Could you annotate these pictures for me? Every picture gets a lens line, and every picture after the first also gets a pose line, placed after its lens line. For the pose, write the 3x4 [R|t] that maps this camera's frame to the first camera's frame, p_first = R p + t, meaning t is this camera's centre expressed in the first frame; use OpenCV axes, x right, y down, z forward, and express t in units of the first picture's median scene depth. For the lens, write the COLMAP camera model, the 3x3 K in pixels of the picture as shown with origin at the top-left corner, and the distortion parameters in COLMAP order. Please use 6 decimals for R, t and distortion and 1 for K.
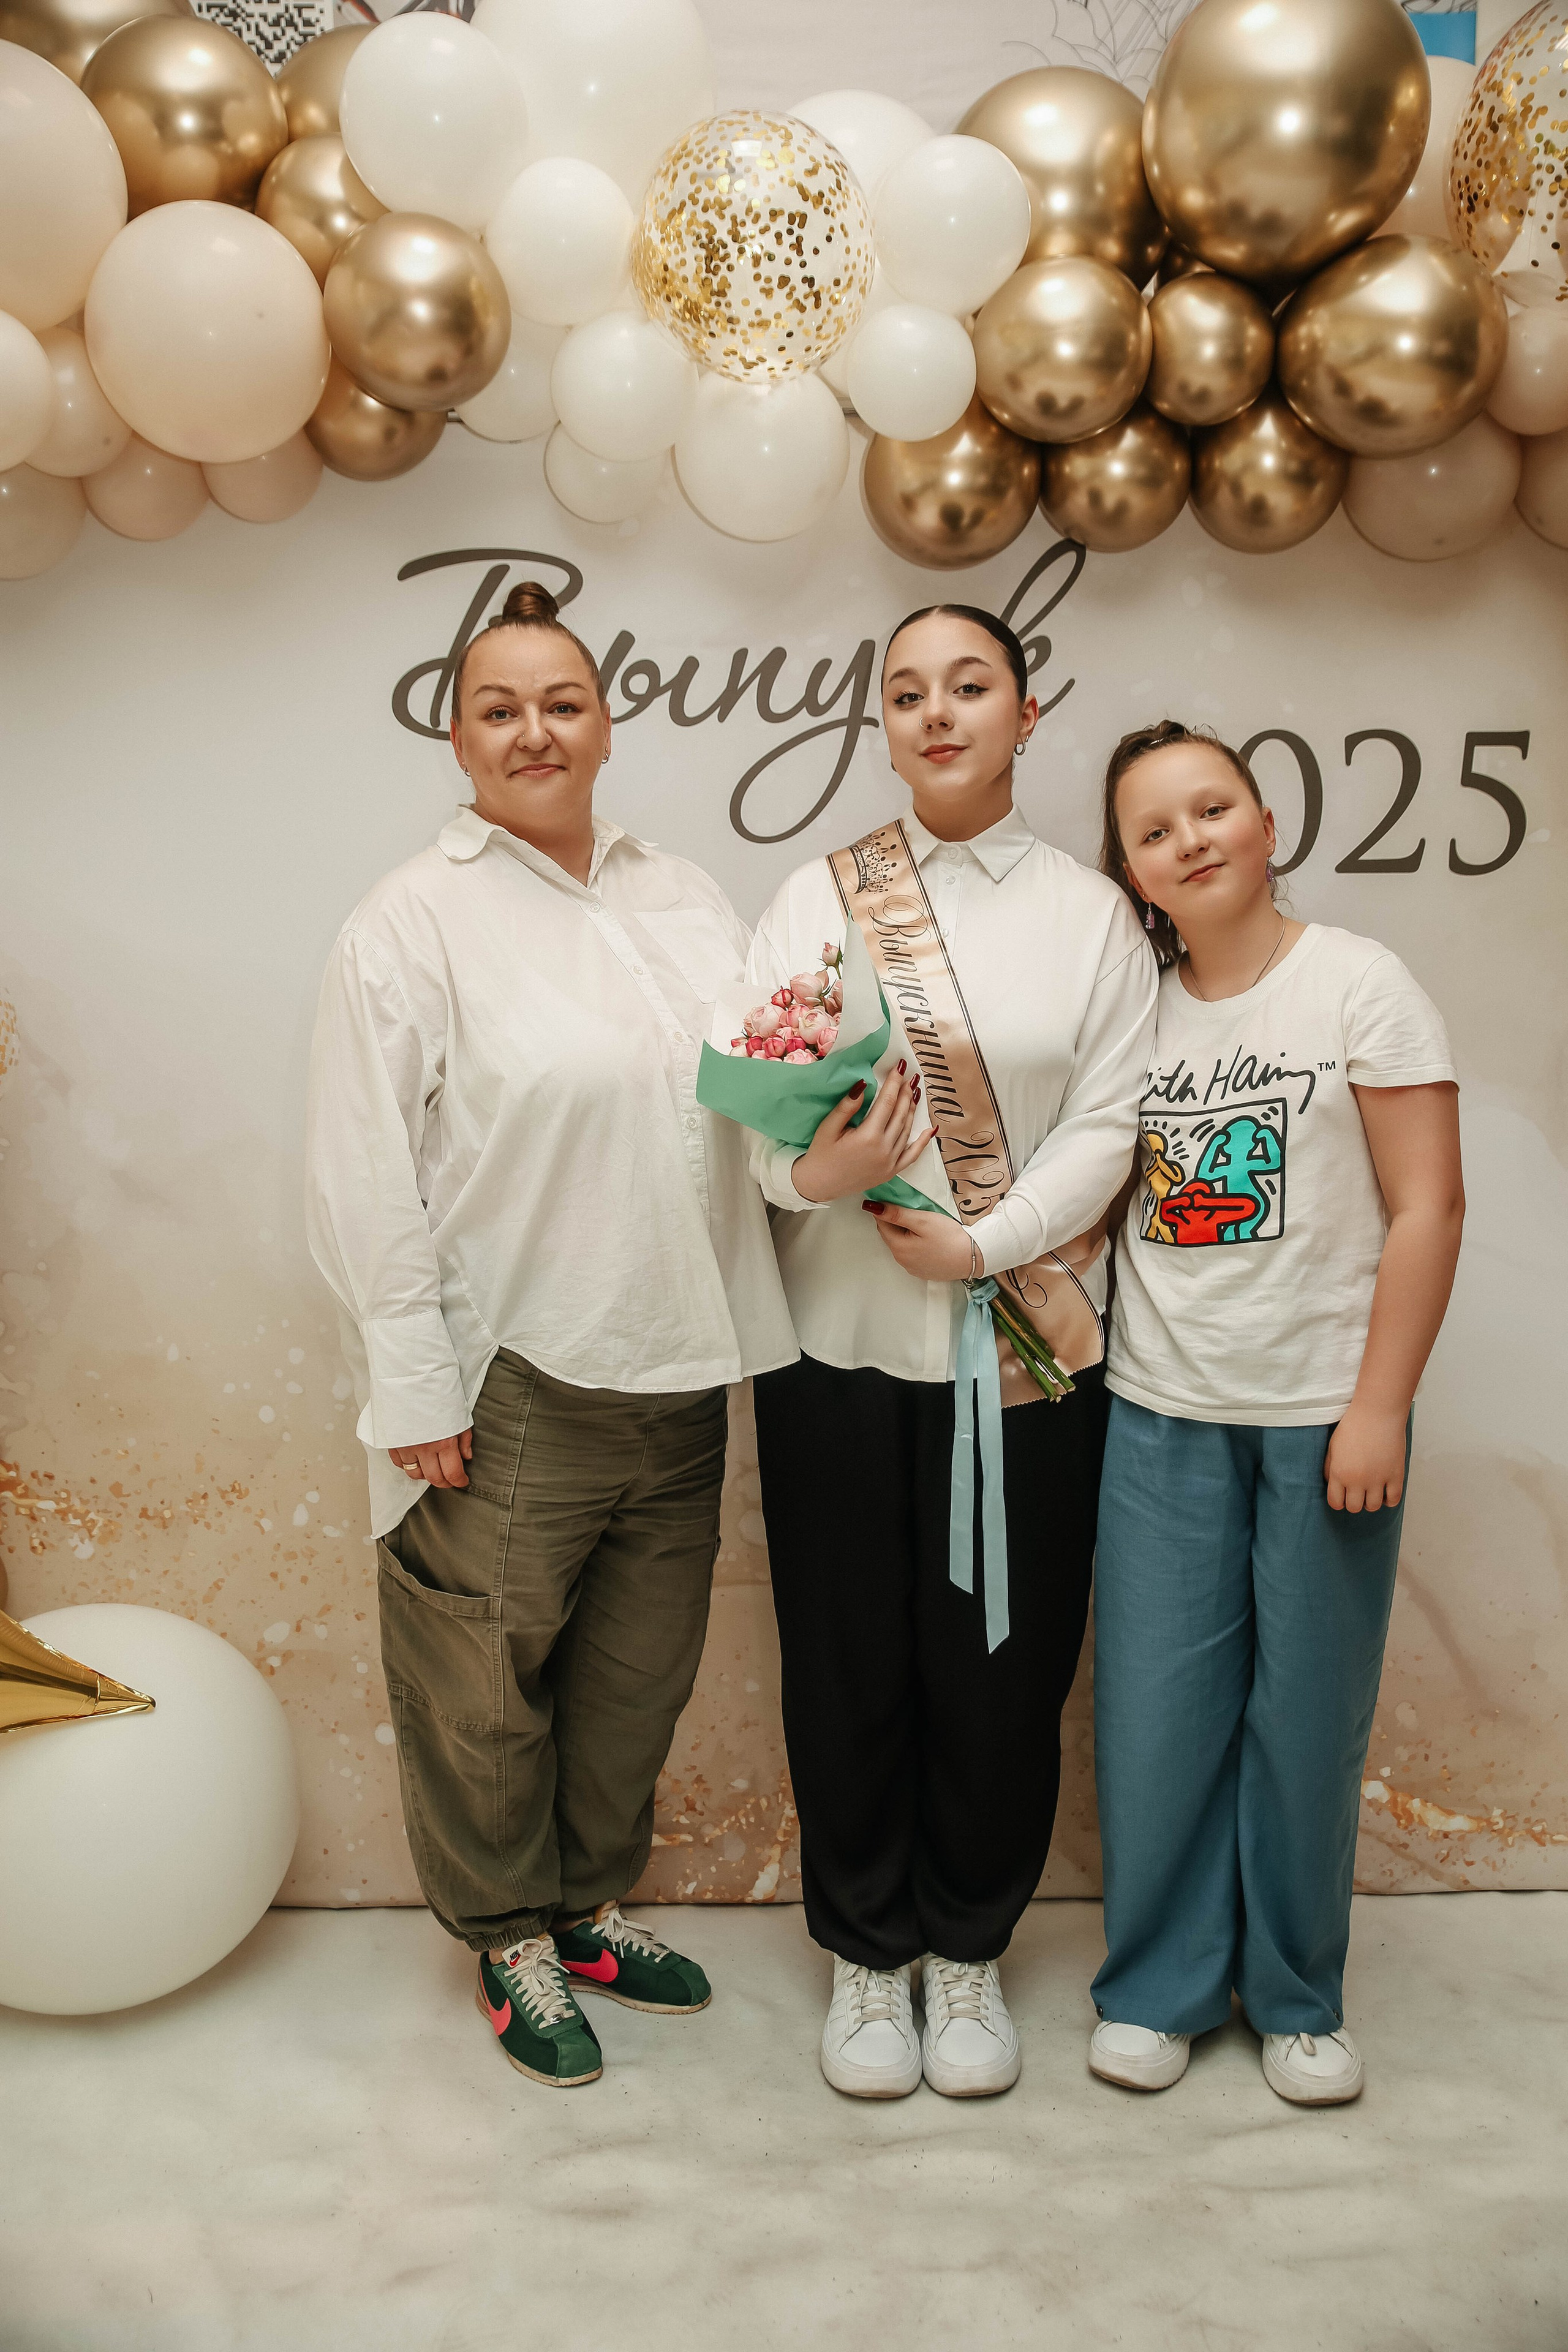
lens RADIAL K [[2207.4, 0, 789.4], [0, 2207.4, 1176.8], [0, 0, 1]] dist [-0.015733, 0.000000]
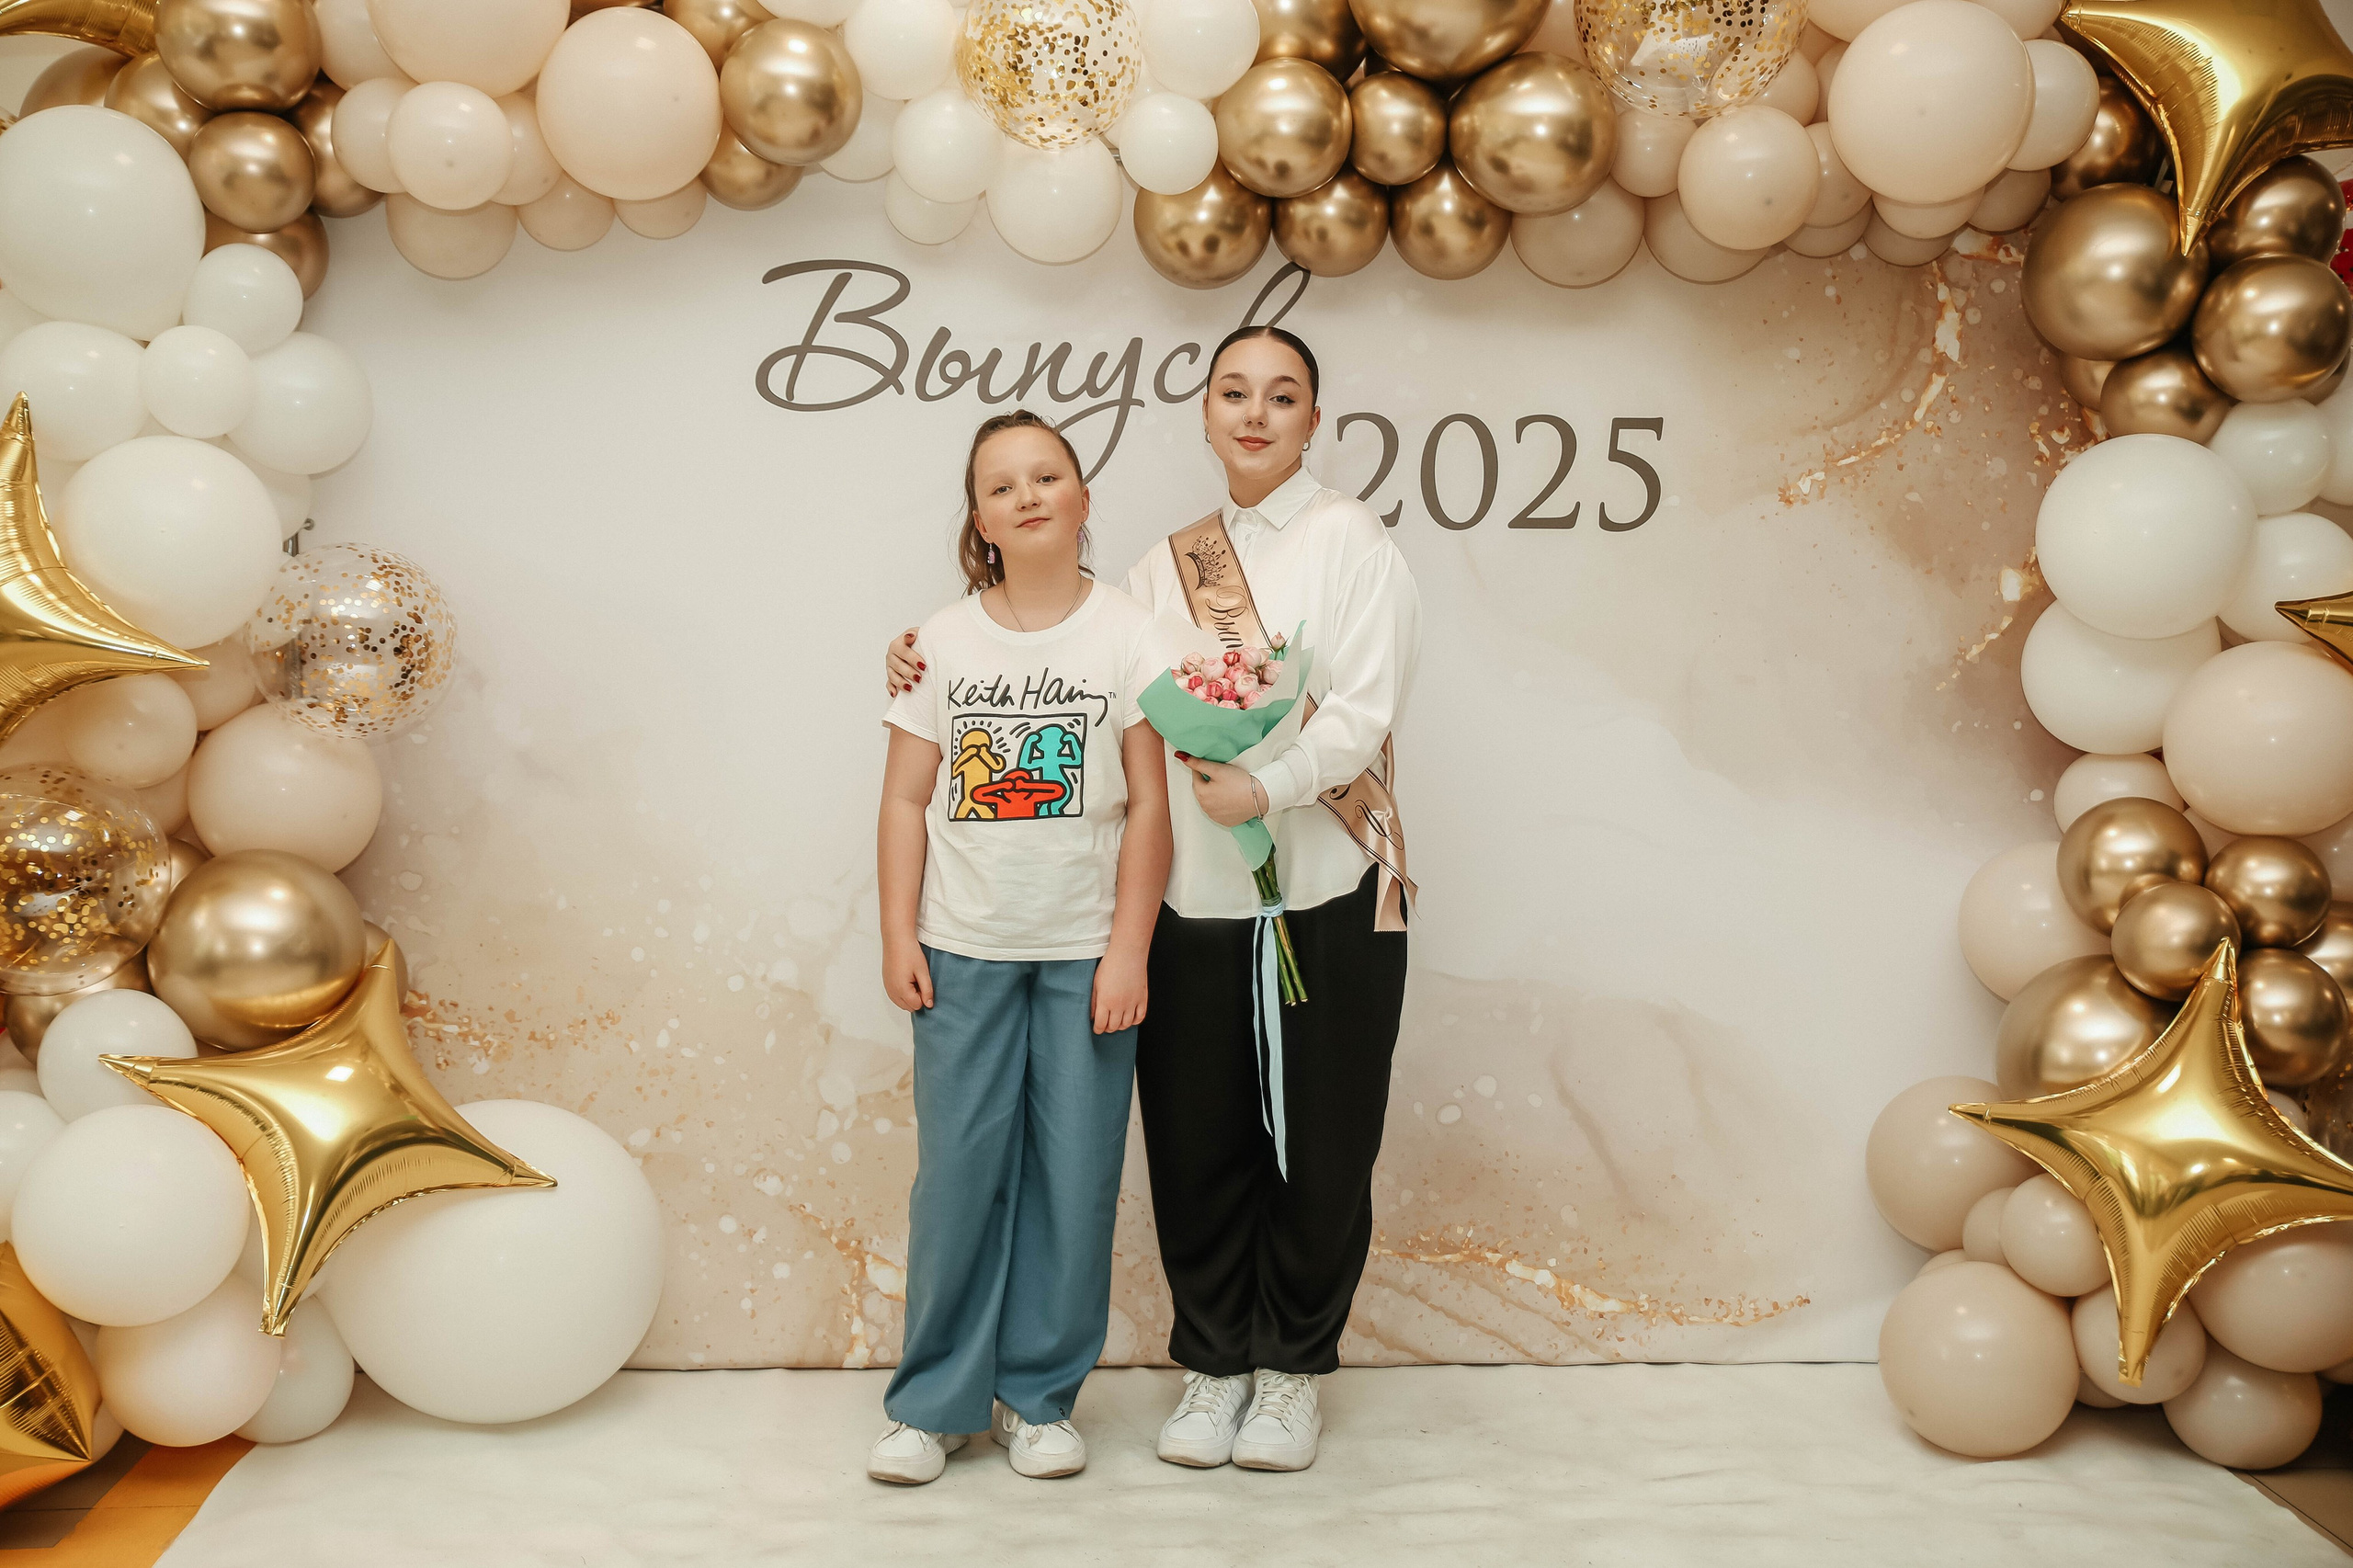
lens RADIAL K [[2874.6, 0, 1178.3], [0, 2874.6, 782.8], [0, 0, 1]] dist [0.044688, 0.000000]
pose [[0.999398, 0.013612, 0.031913, 0.010283], [-0.012643, 0.999459, -0.030375, 0.059286], [-0.032309, 0.029953, 0.999029, -0.626544]]
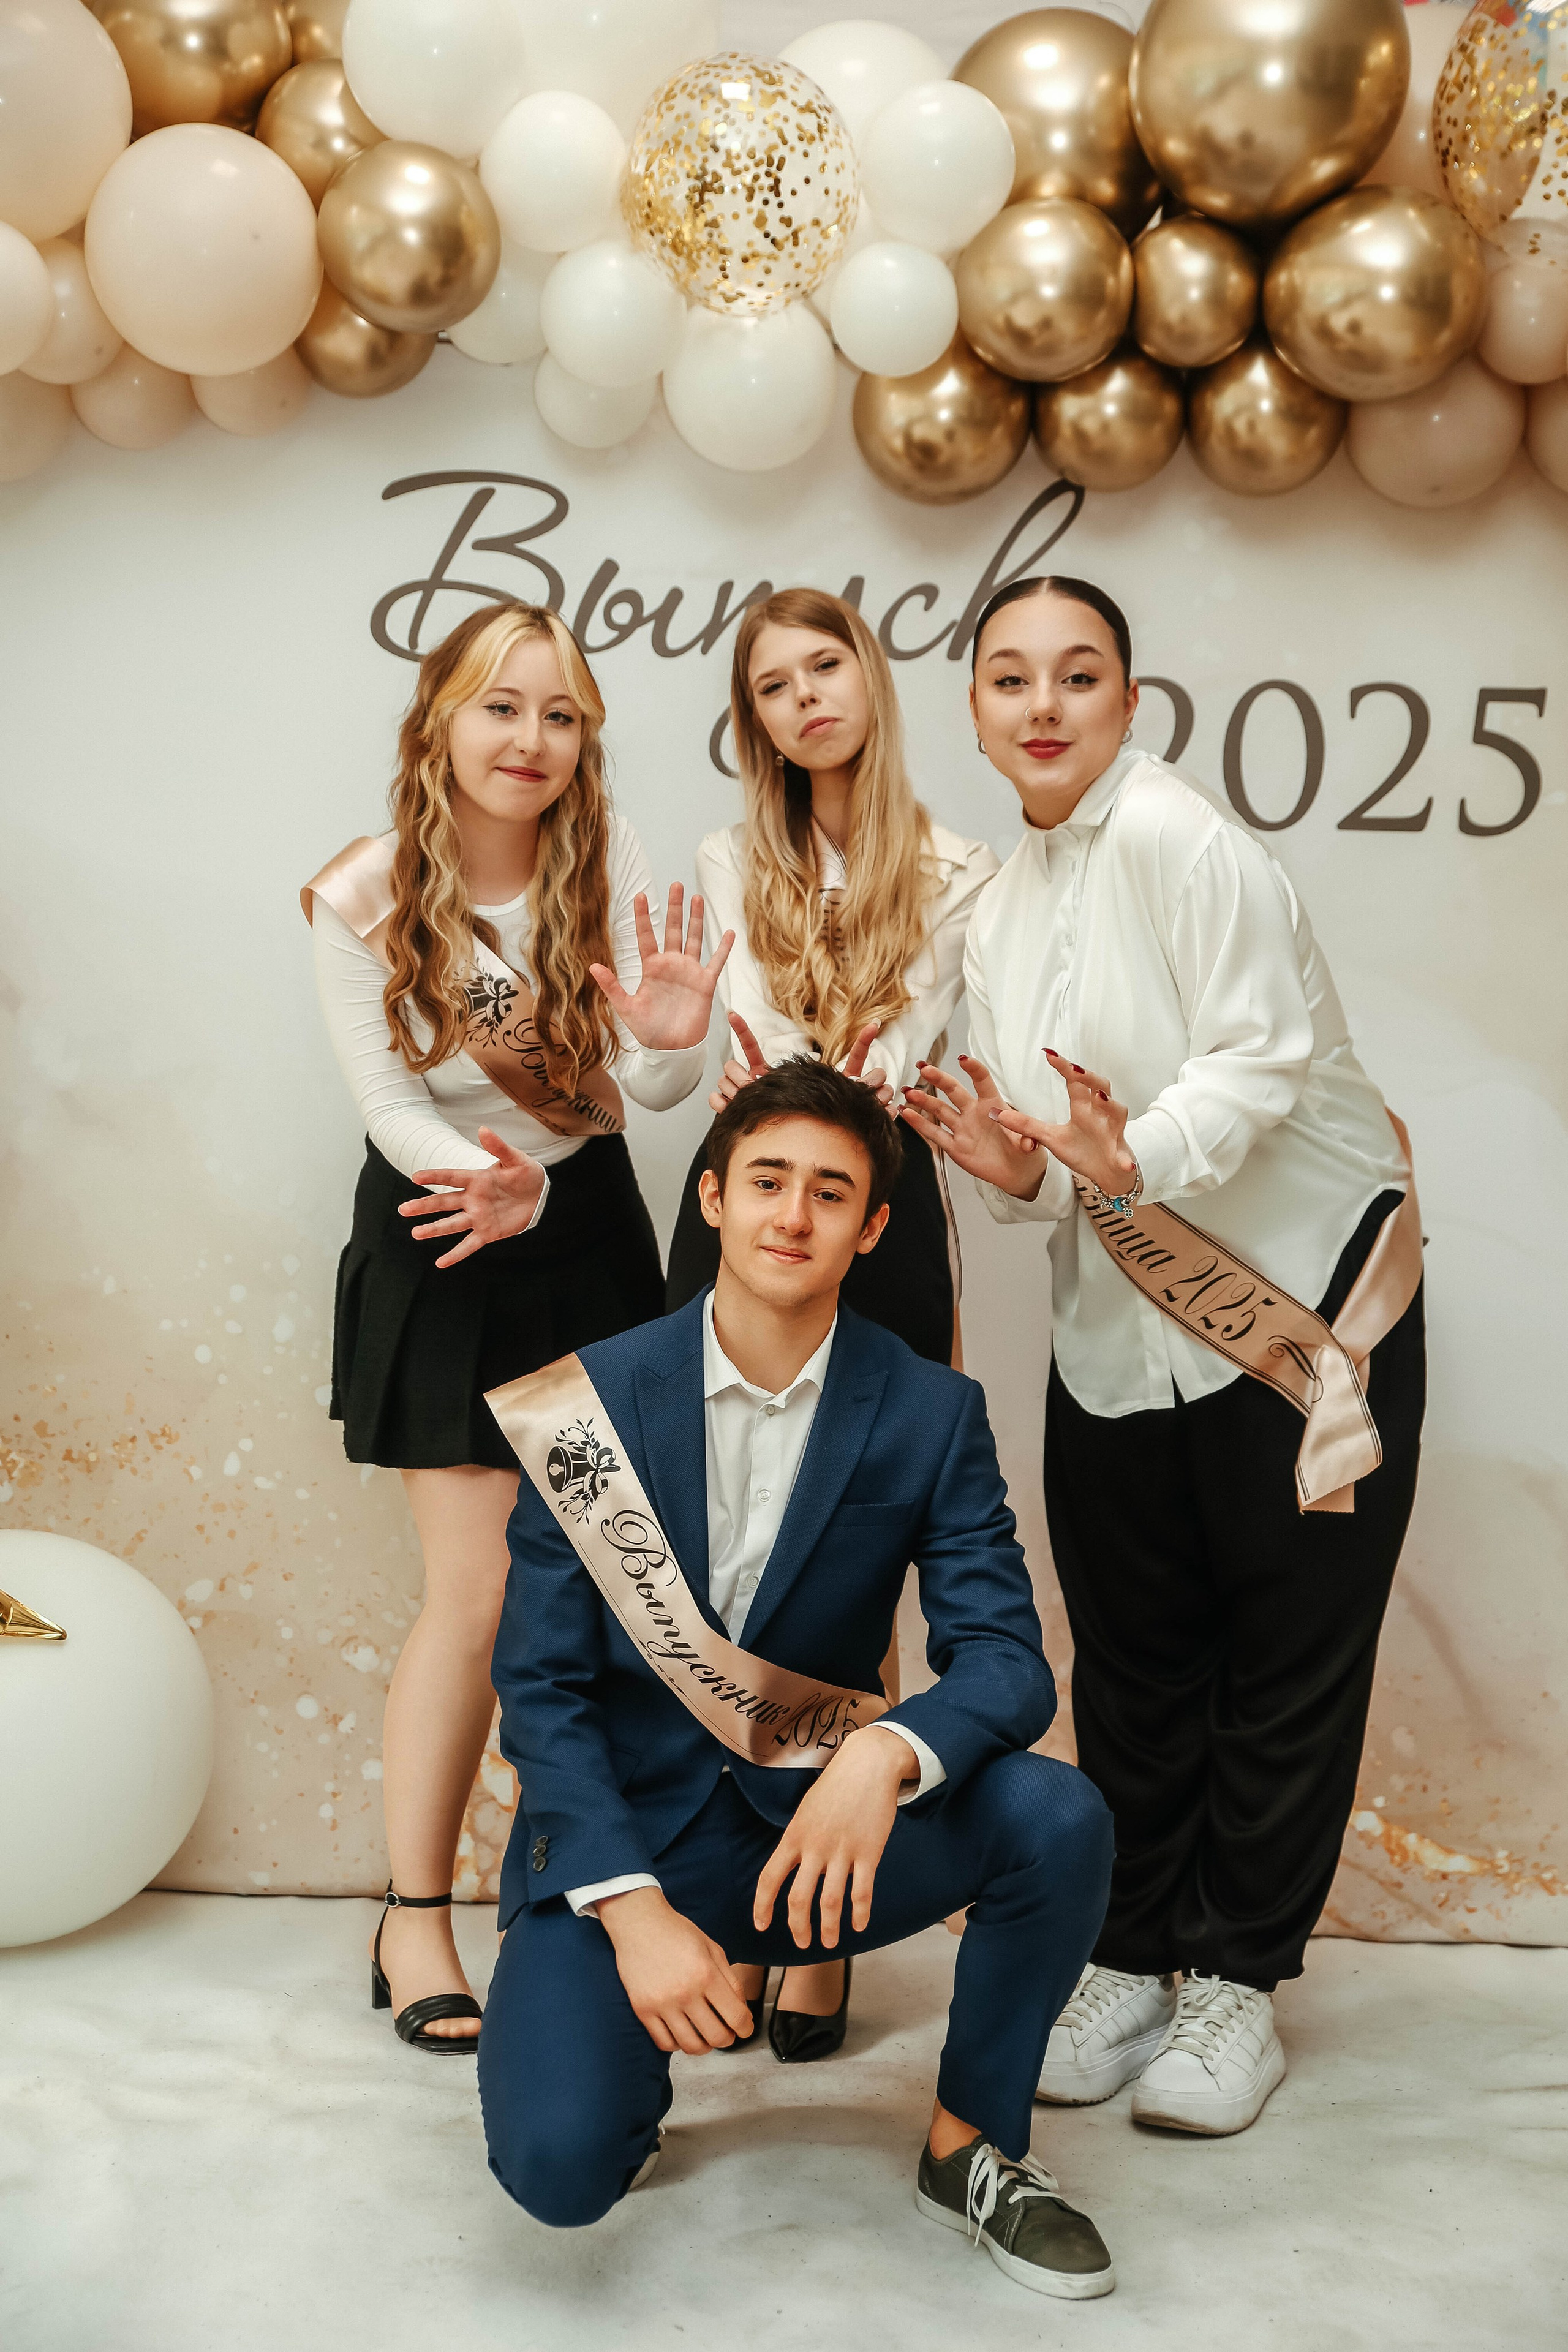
lens RADIAL K [[3200.0, 0, 798.7], [0, 3200.0, 1158.4], [0, 0, 1]] dist [0.100159, 0.000000]
pose [[0.997798, 0.039660, -0.053154, 0.094797], [-0.043593, 0.996231, -0.074988, 0.120366], [0.049980, 0.077140, 0.995767, -0.395216]]
